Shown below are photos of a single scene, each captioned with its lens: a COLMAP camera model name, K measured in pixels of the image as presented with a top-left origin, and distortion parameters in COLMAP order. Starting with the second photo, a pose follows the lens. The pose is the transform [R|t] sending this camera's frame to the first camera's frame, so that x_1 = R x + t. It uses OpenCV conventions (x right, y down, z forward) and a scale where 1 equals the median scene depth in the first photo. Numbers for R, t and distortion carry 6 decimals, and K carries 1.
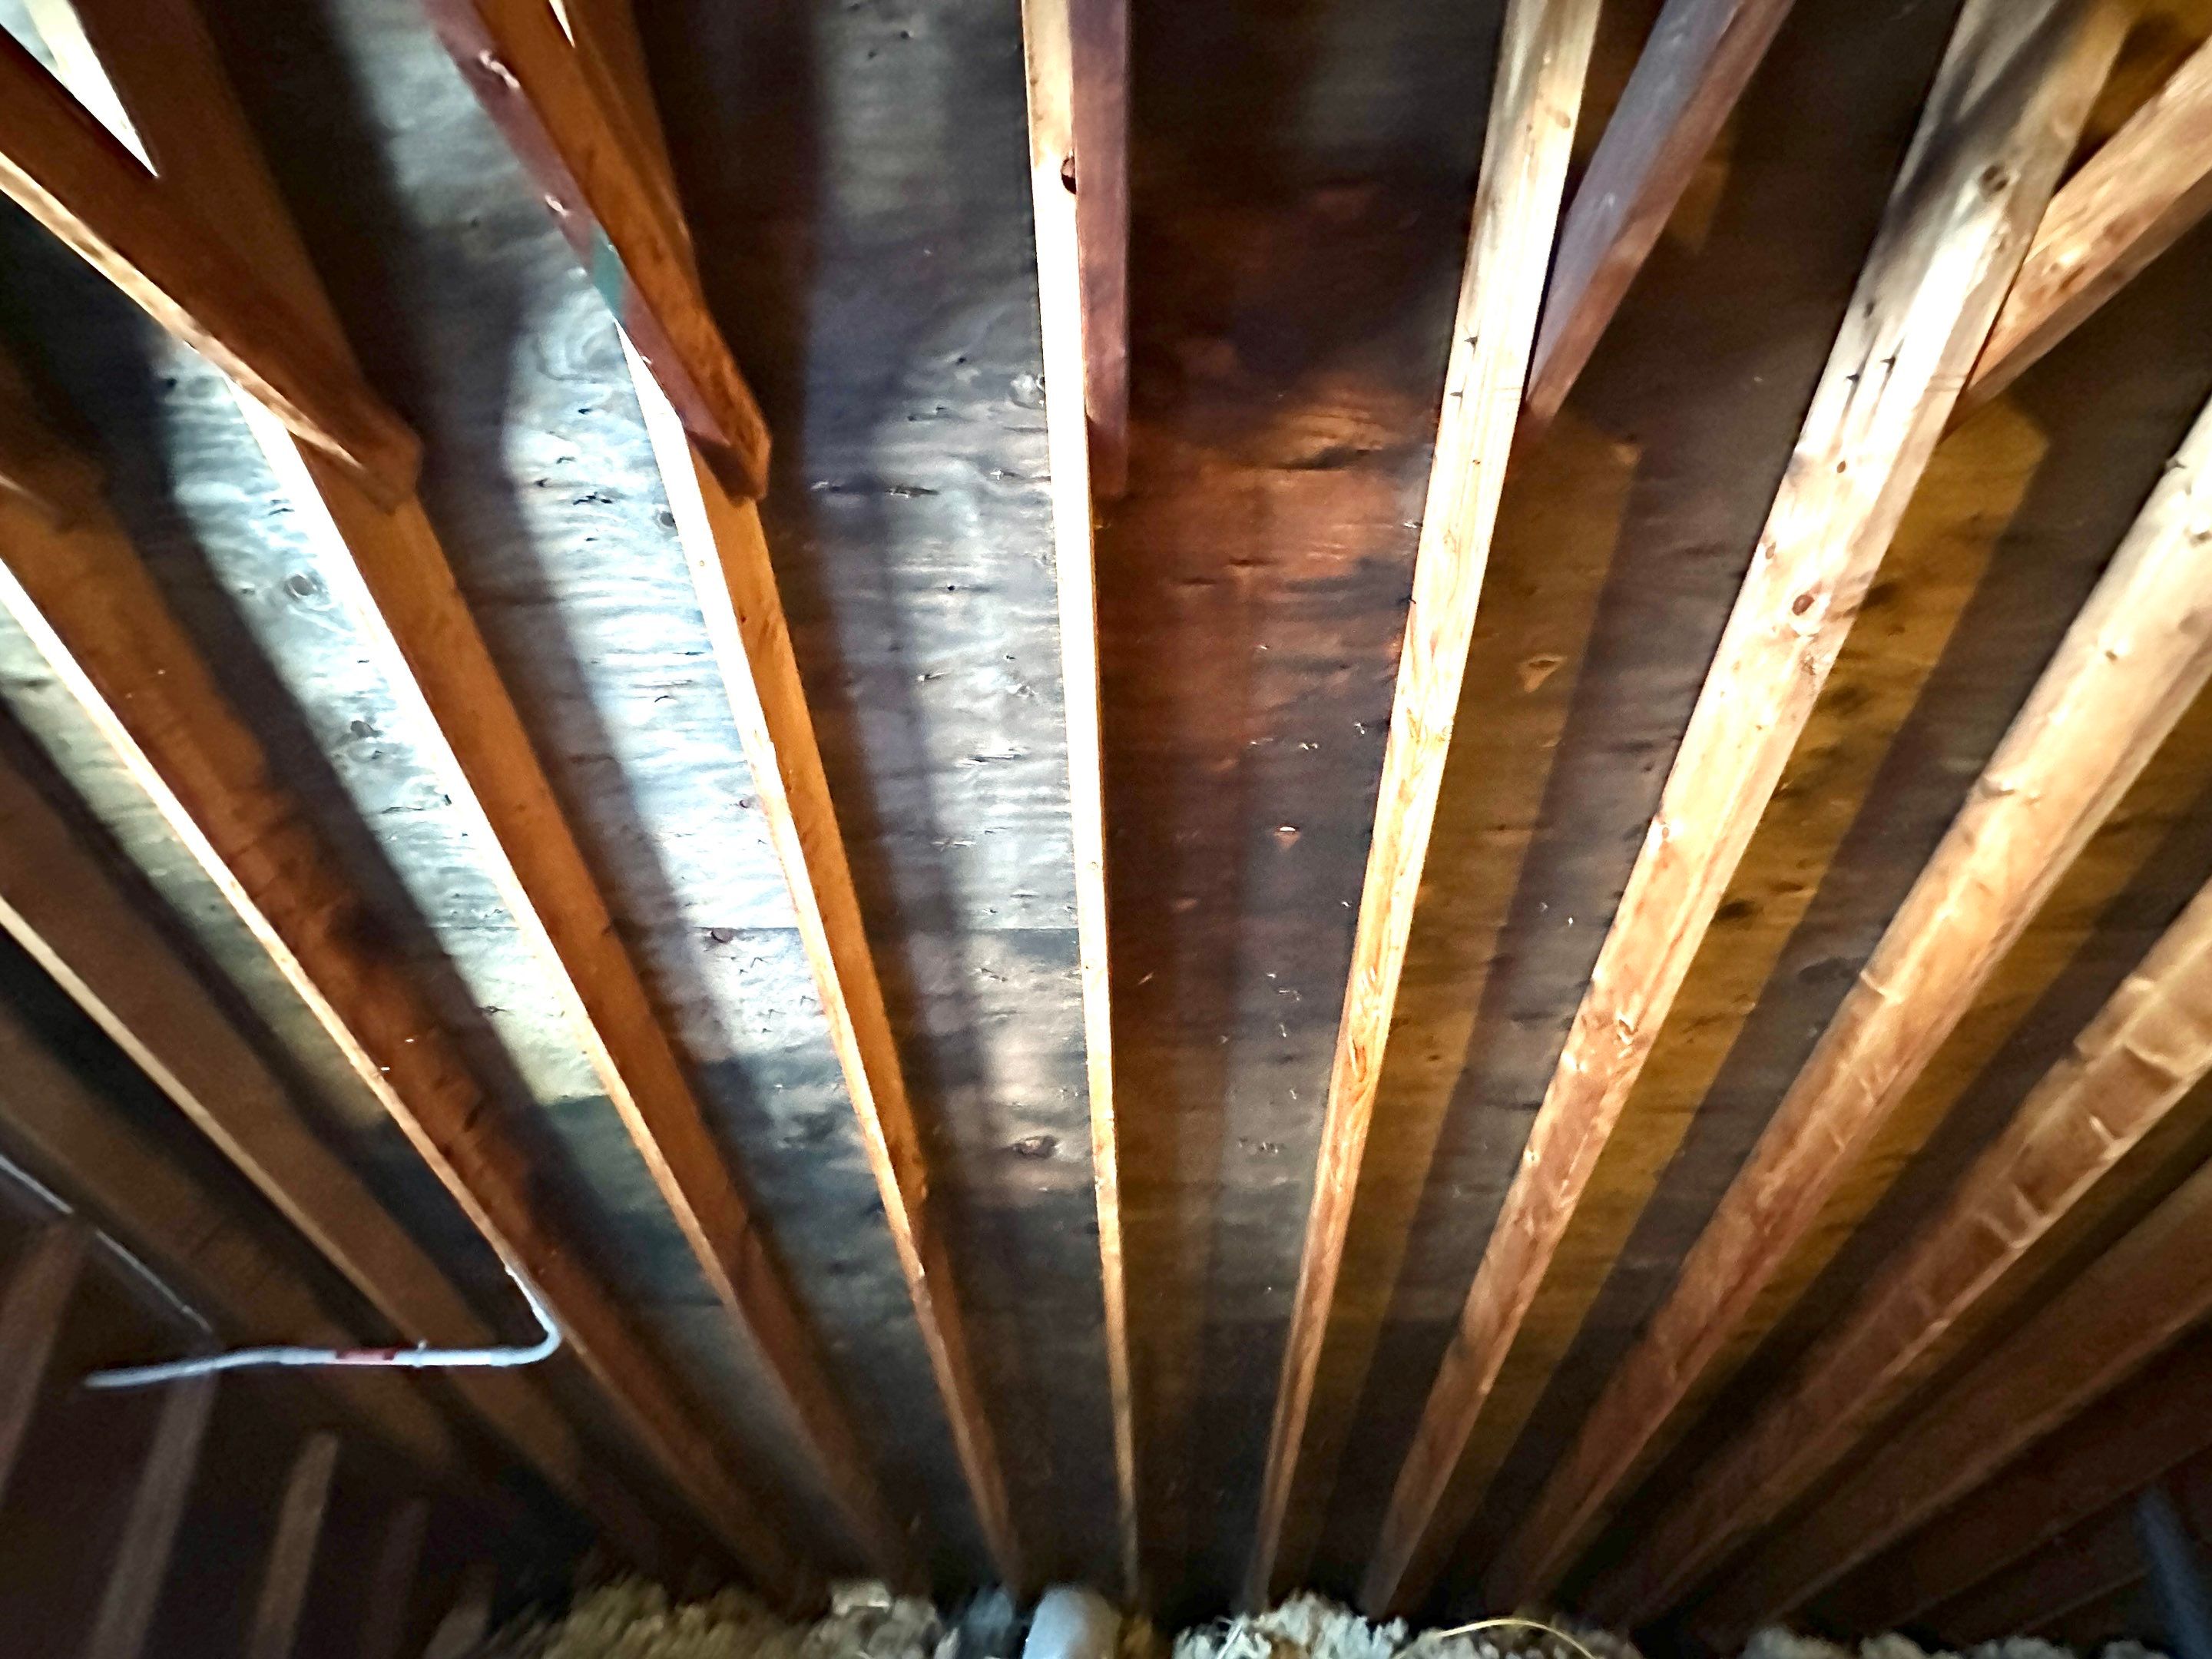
lens RADIAL K [[878.6, 0, 1106.0], [0, 878.6, 829.5], [0, 0, 1]] dist [-0.002193, 0.000198]
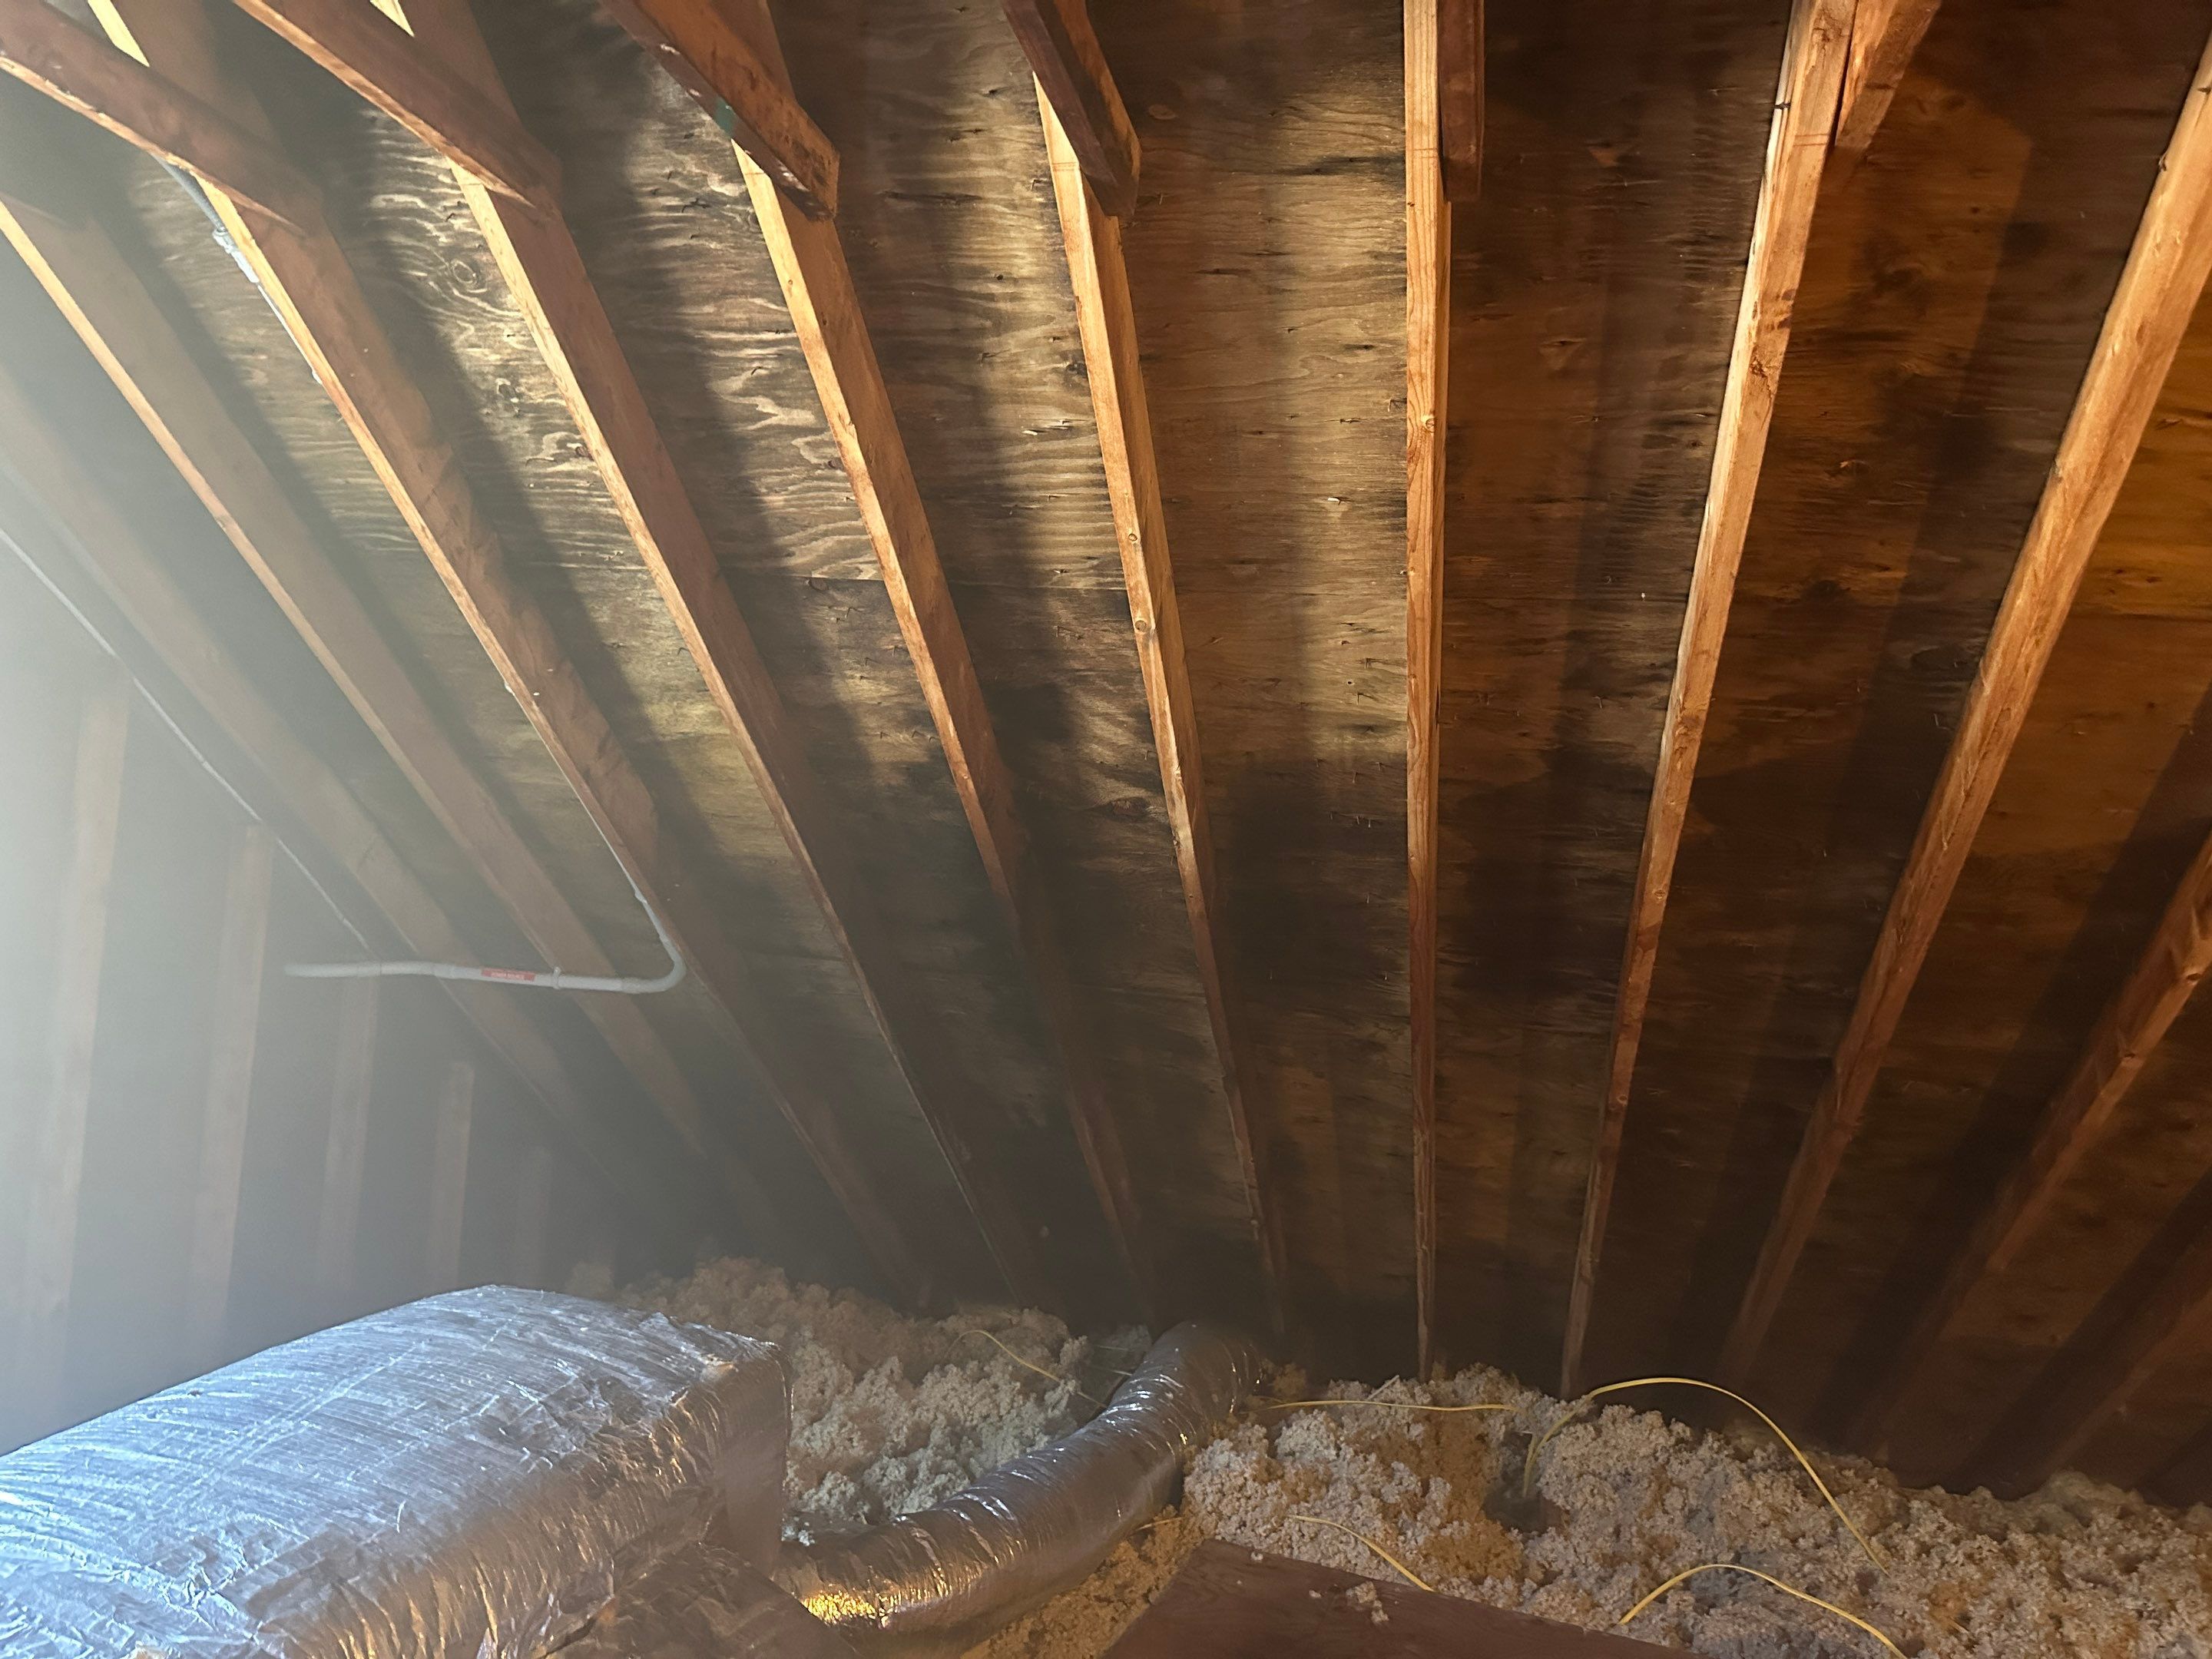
lens RADIAL K [[1547.6, 0, 1106.0], [0, 1547.6, 829.5], [0, 0, 1]] dist [0.100870, -0.142256]
pose [[0.976815, 0.062203, -0.204849, 0.280805], [-0.001868, 0.959298, 0.282390, -0.116826], [0.214077, -0.275460, 0.937173, -0.706915]]
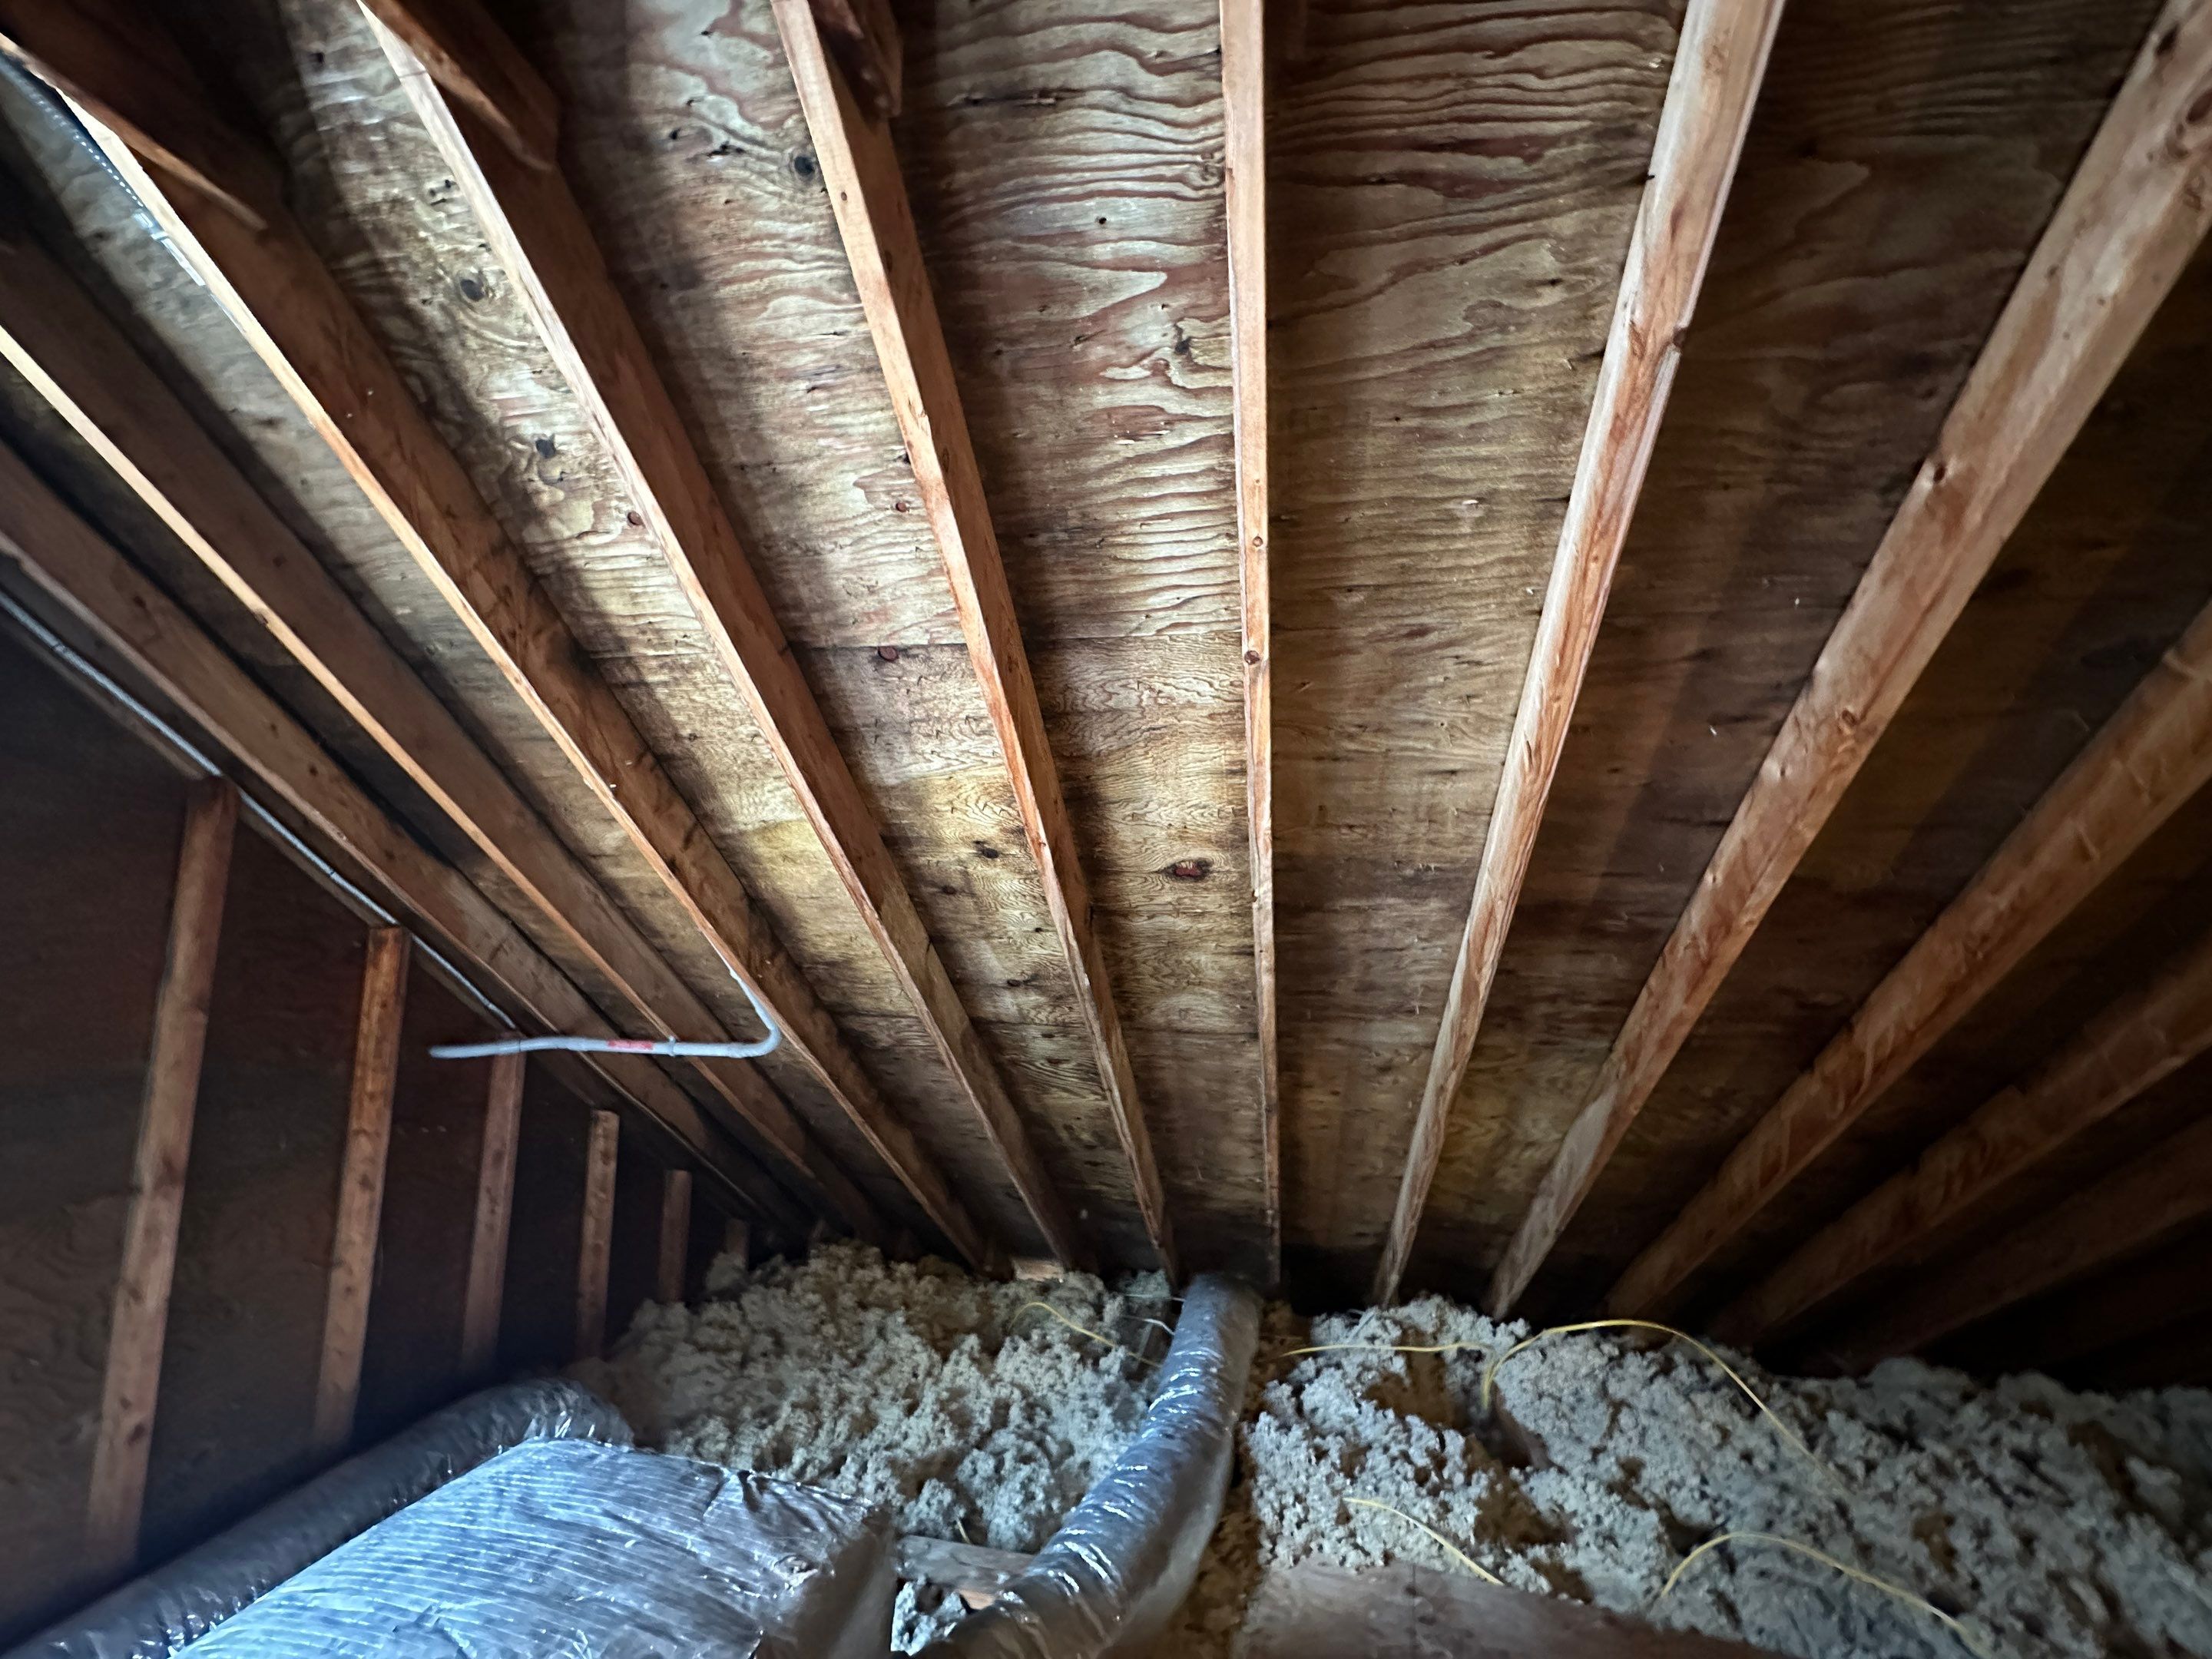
lens RADIAL K [[878.6, 0, 1106.0], [0, 878.6, 829.5], [0, 0, 1]] dist [-0.002193, 0.000198]
pose [[0.988818, -0.001260, -0.149124, -0.027001], [0.032648, 0.977536, 0.208224, 0.107330], [0.145512, -0.210764, 0.966646, -0.007658]]
